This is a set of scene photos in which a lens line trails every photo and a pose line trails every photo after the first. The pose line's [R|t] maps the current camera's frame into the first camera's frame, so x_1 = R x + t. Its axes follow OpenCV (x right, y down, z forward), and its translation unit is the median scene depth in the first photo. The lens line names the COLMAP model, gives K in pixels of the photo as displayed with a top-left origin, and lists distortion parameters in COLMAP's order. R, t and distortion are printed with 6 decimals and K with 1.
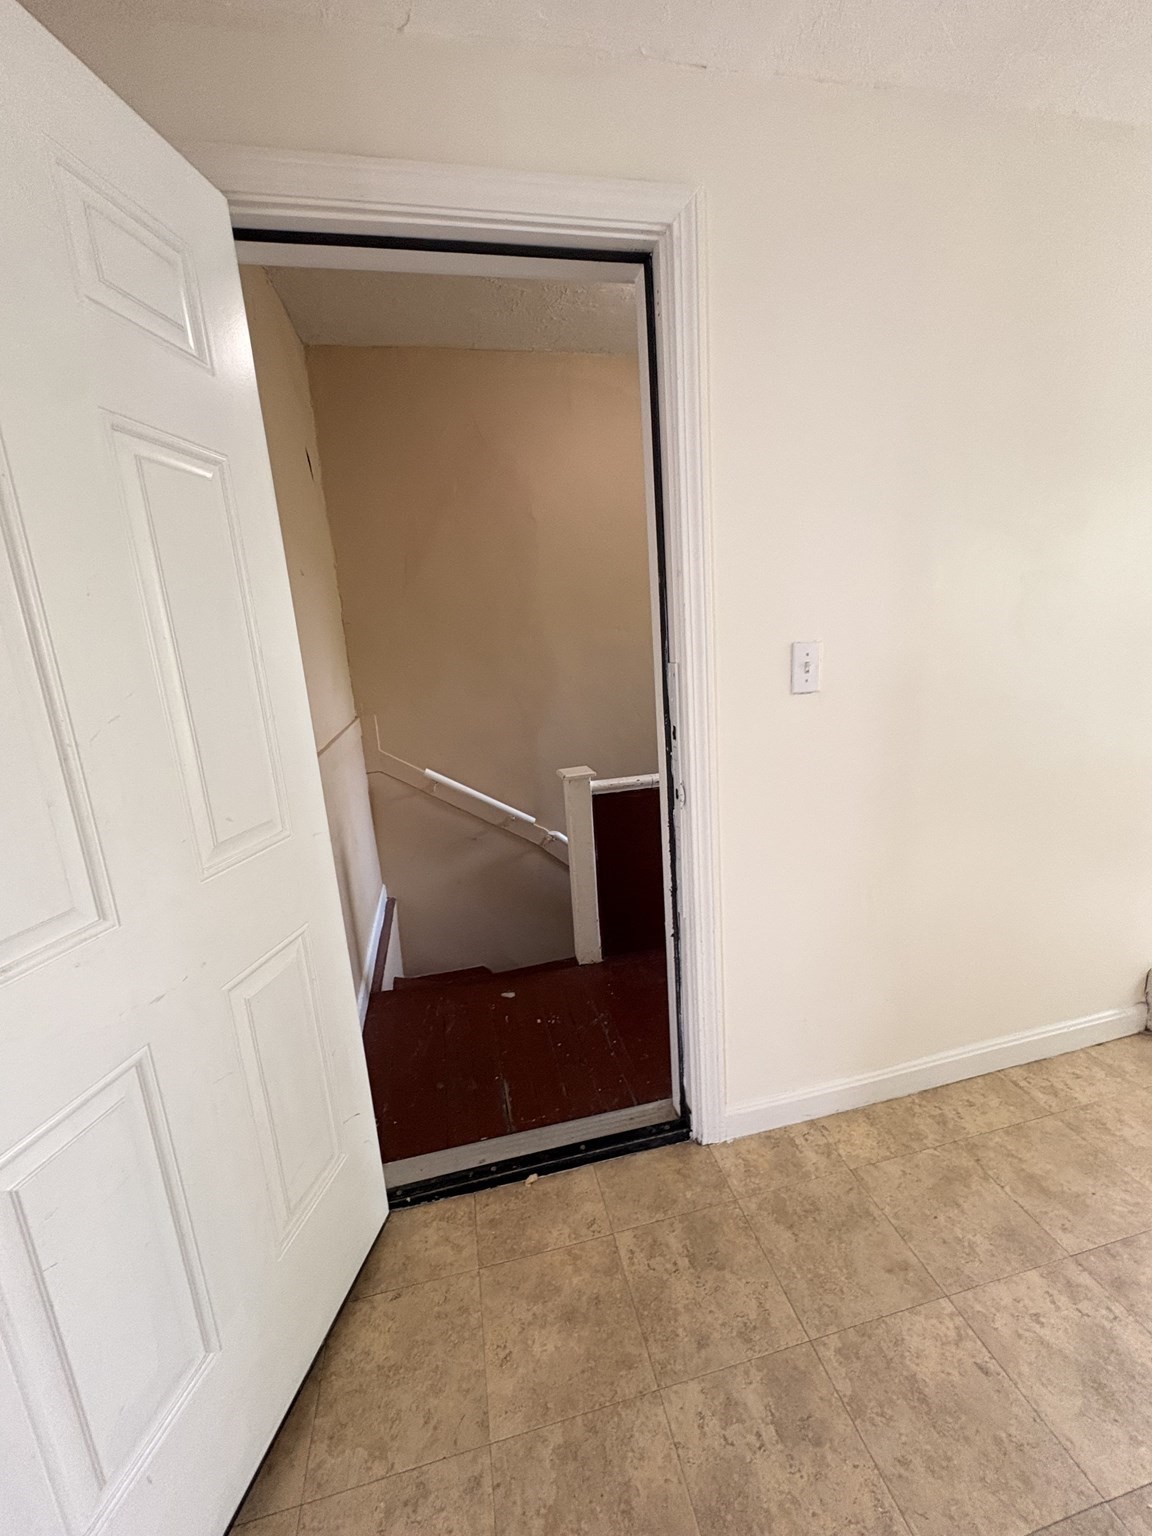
lens RADIAL K [[612.8, 0, 577.6], [0, 612.8, 762.7], [0, 0, 1]] dist [0.001381, 0.000139]
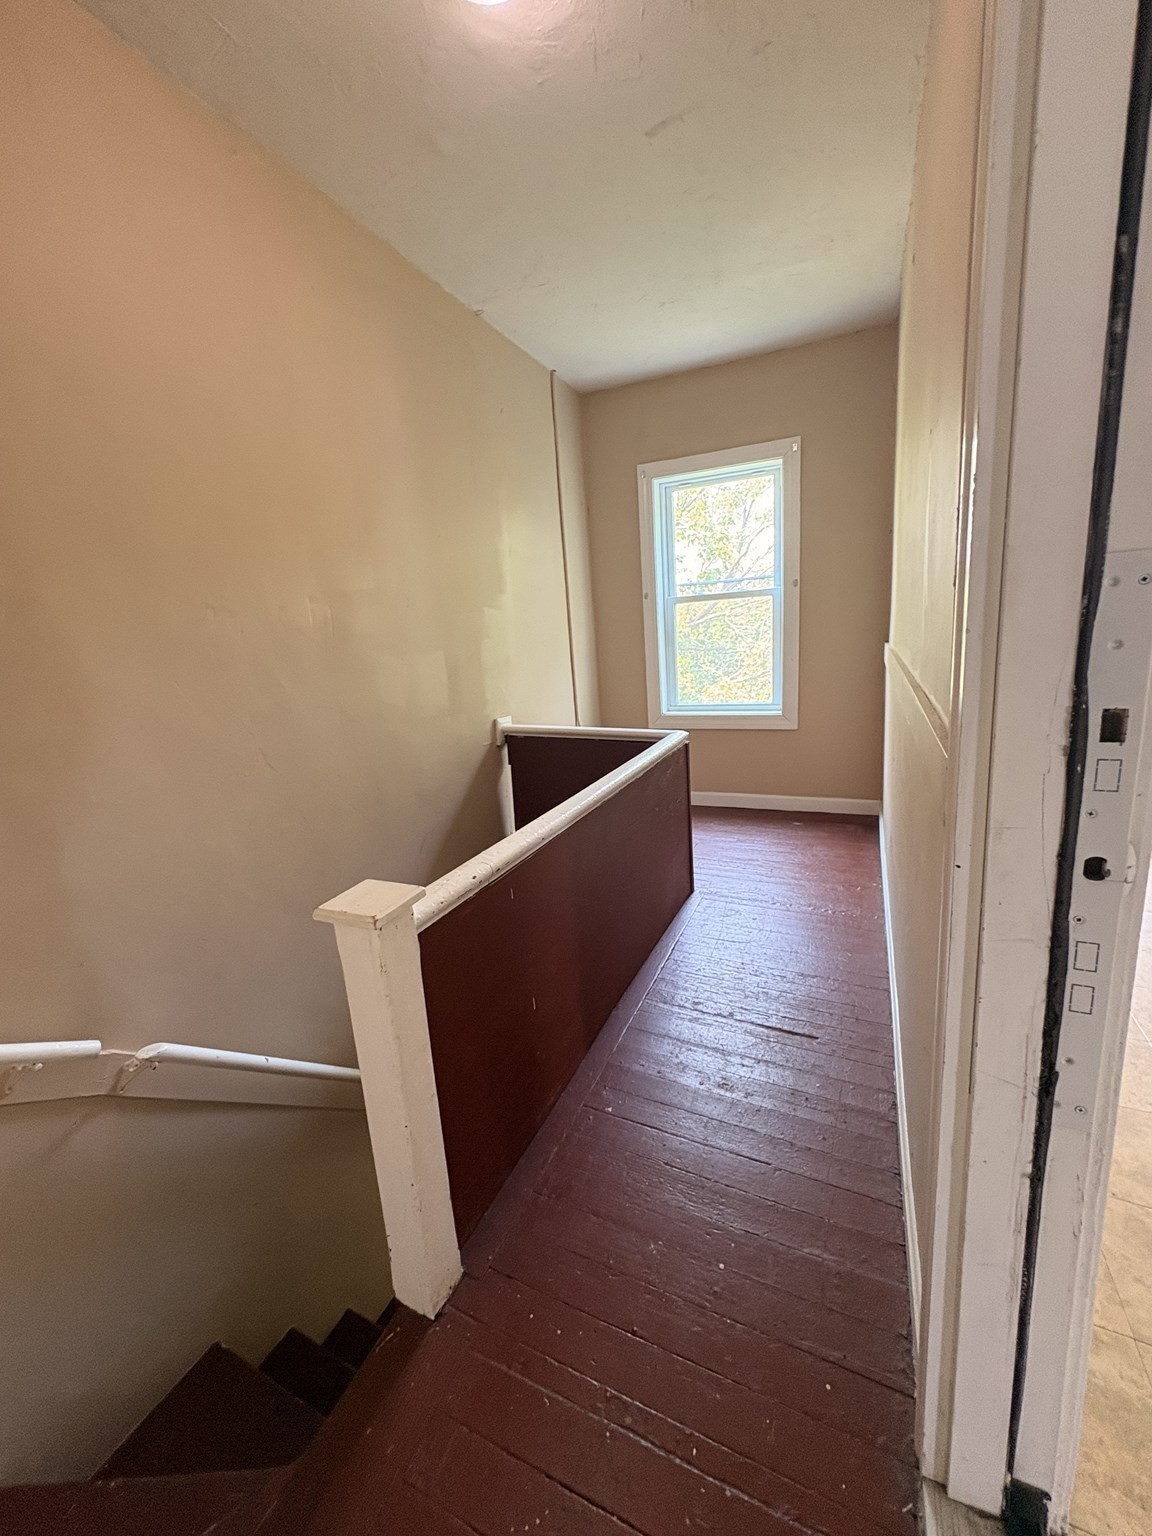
lens RADIAL K [[612.8, 0, 576.6], [0, 612.8, 763.2], [0, 0, 1]] dist [0.001381, 0.000139]
pose [[0.606876, -0.139737, 0.782416, -0.234348], [0.199008, 0.979781, 0.020627, -0.056889], [-0.769479, 0.143189, 0.622414, 0.586498]]
